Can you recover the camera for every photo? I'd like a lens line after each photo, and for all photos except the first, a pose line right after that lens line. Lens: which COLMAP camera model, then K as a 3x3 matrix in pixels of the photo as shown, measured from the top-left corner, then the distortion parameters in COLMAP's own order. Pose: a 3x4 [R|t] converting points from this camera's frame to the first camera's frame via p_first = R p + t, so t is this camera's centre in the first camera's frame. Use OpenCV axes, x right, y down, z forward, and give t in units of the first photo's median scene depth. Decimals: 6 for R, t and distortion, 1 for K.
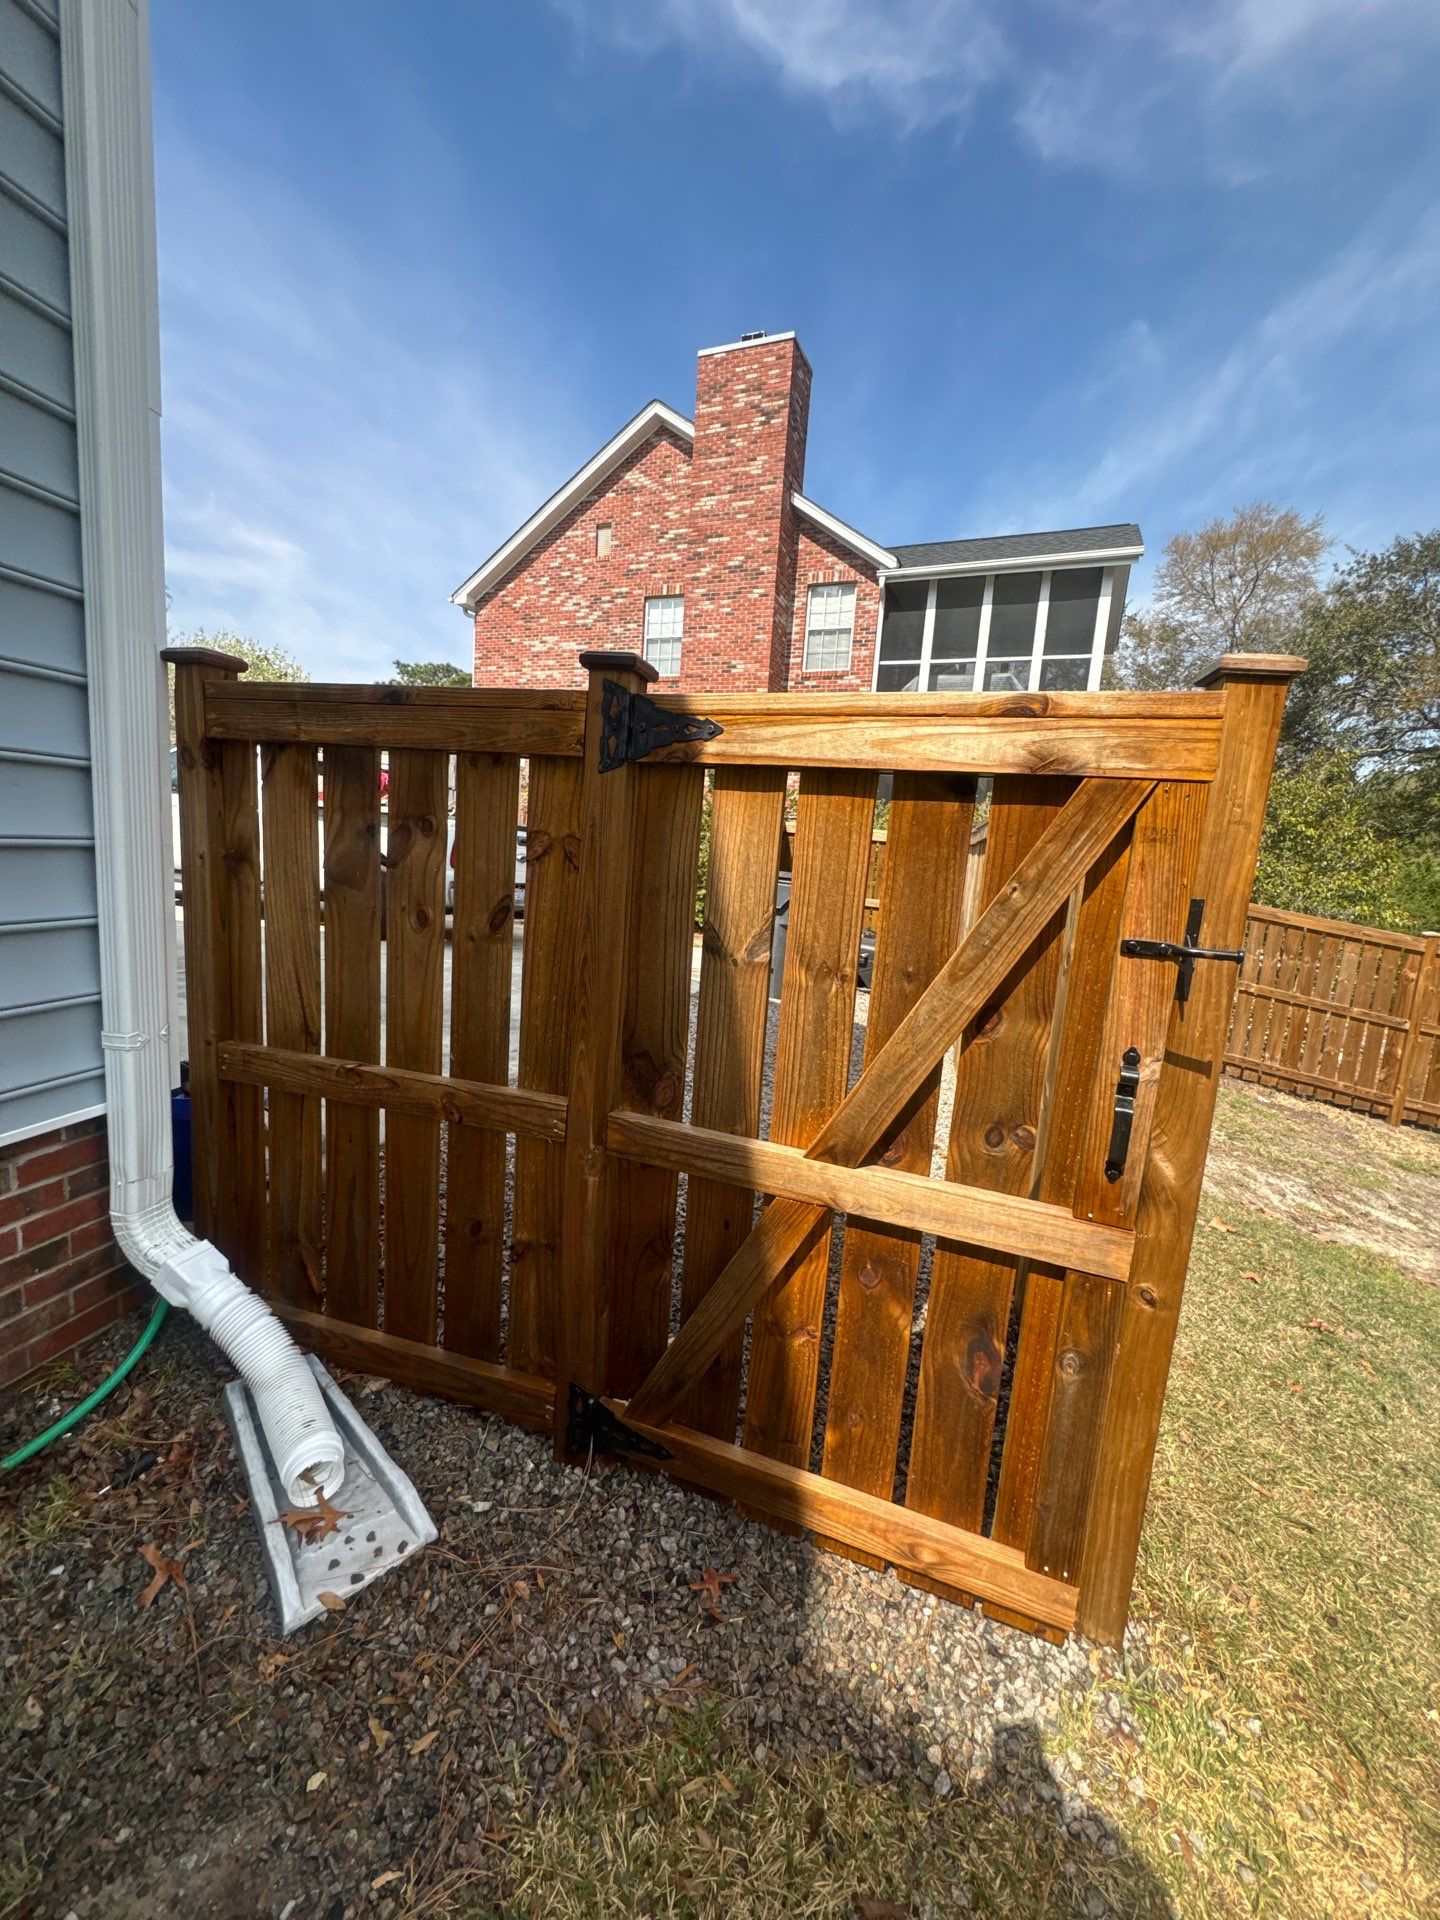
lens RADIAL K [[764.1, 0, 721.9], [0, 764.1, 929.5], [0, 0, 1]] dist [0.001035, -0.000270]
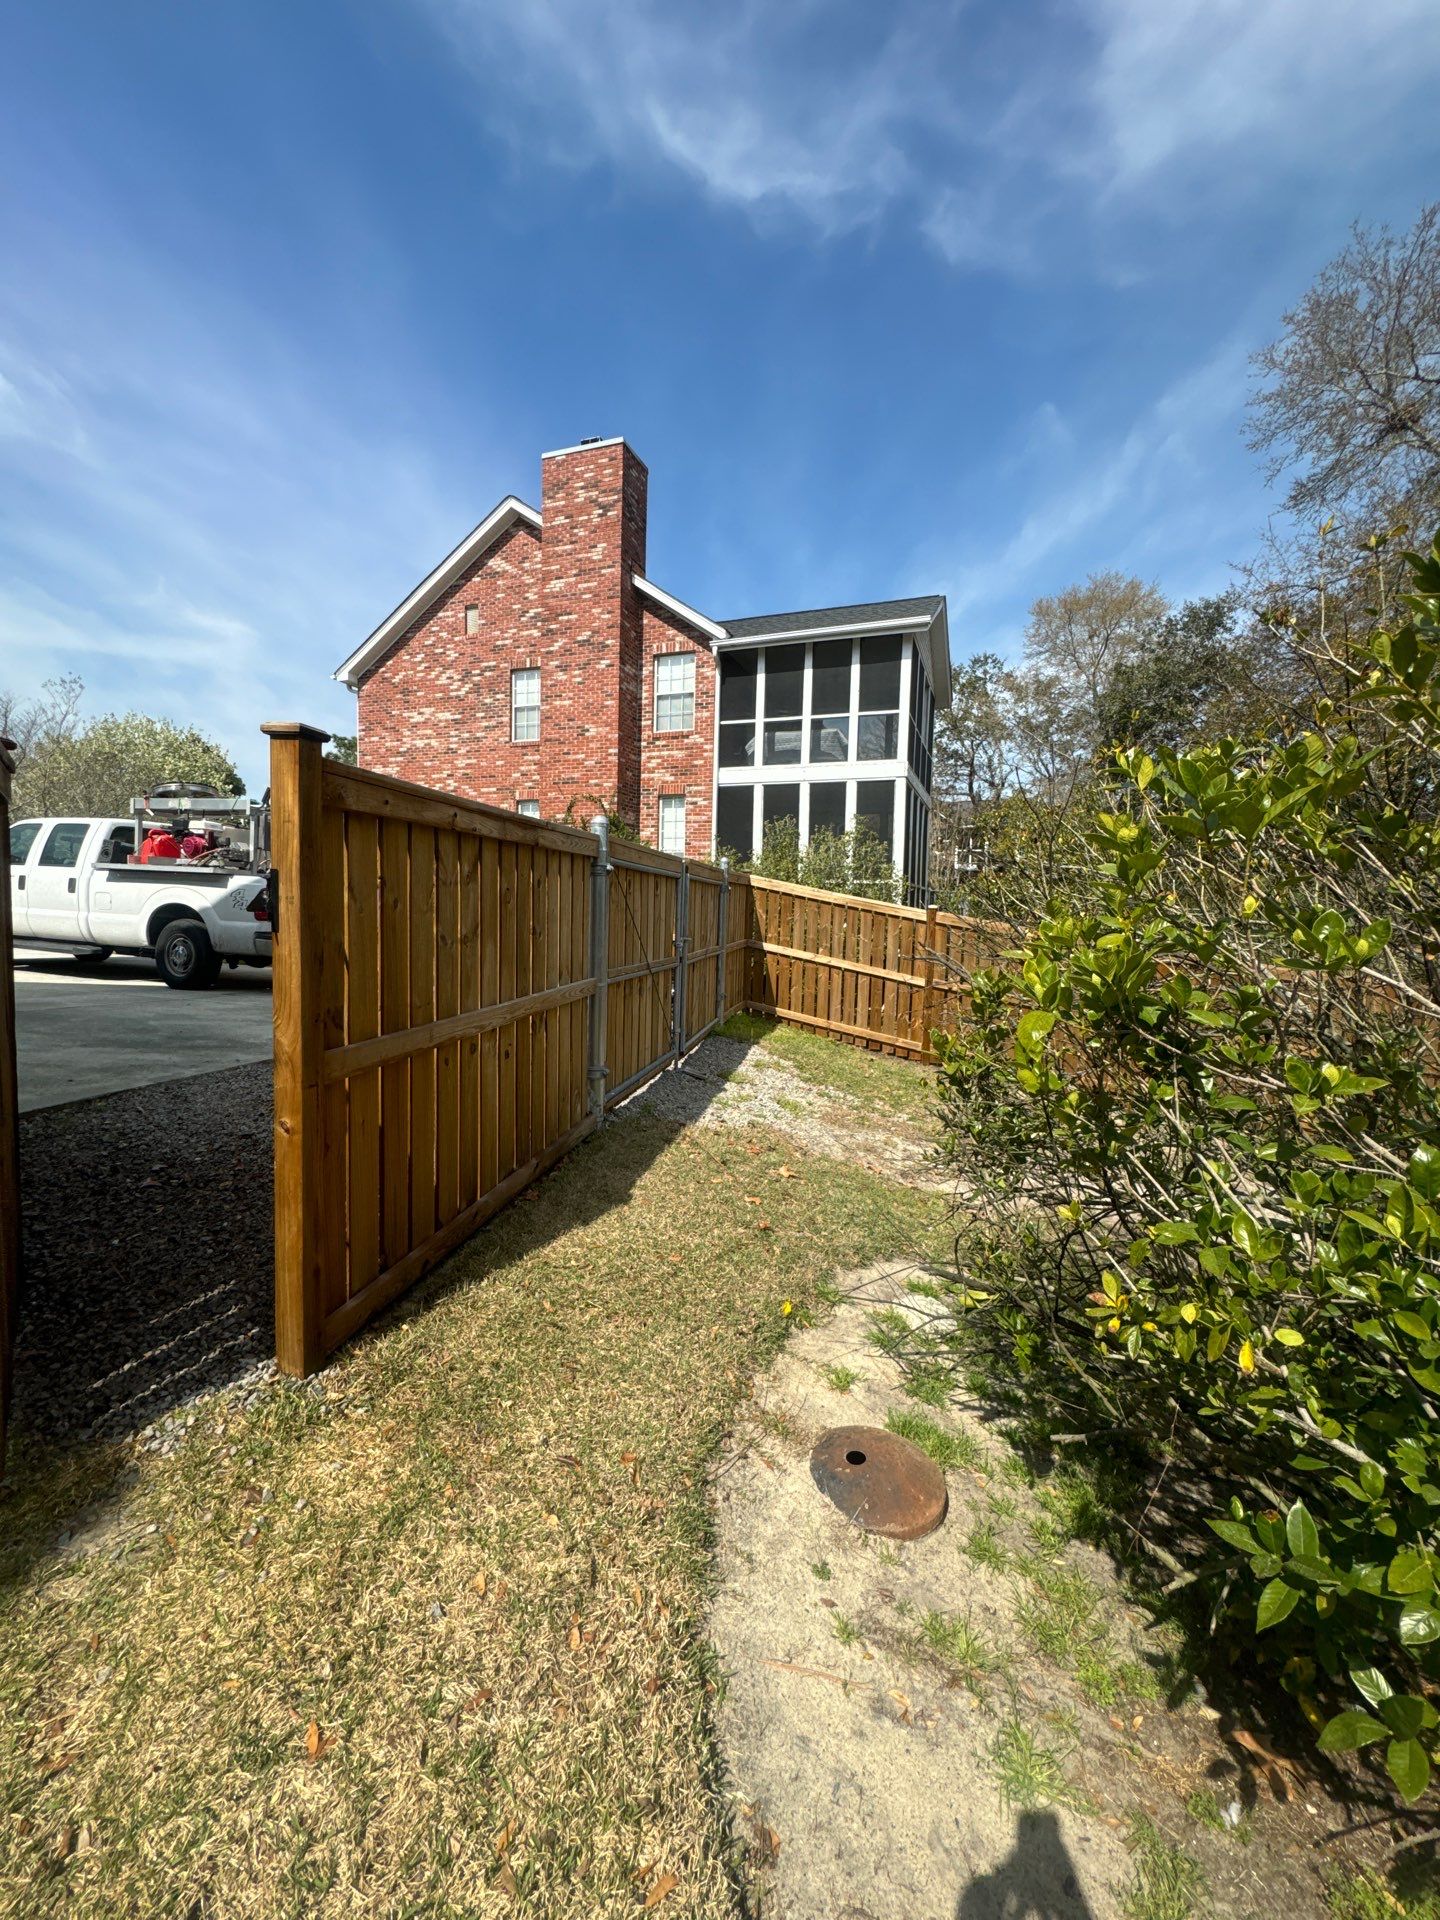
lens RADIAL K [[795.0, 0, 789.5], [0, 795.0, 956.2], [0, 0, 1]] dist [-0.010791, 0.000034]
pose [[0.997942, -0.043551, 0.047074, 0.232070], [0.045938, 0.997648, -0.050879, 0.047334], [-0.044748, 0.052937, 0.997595, -0.122333]]
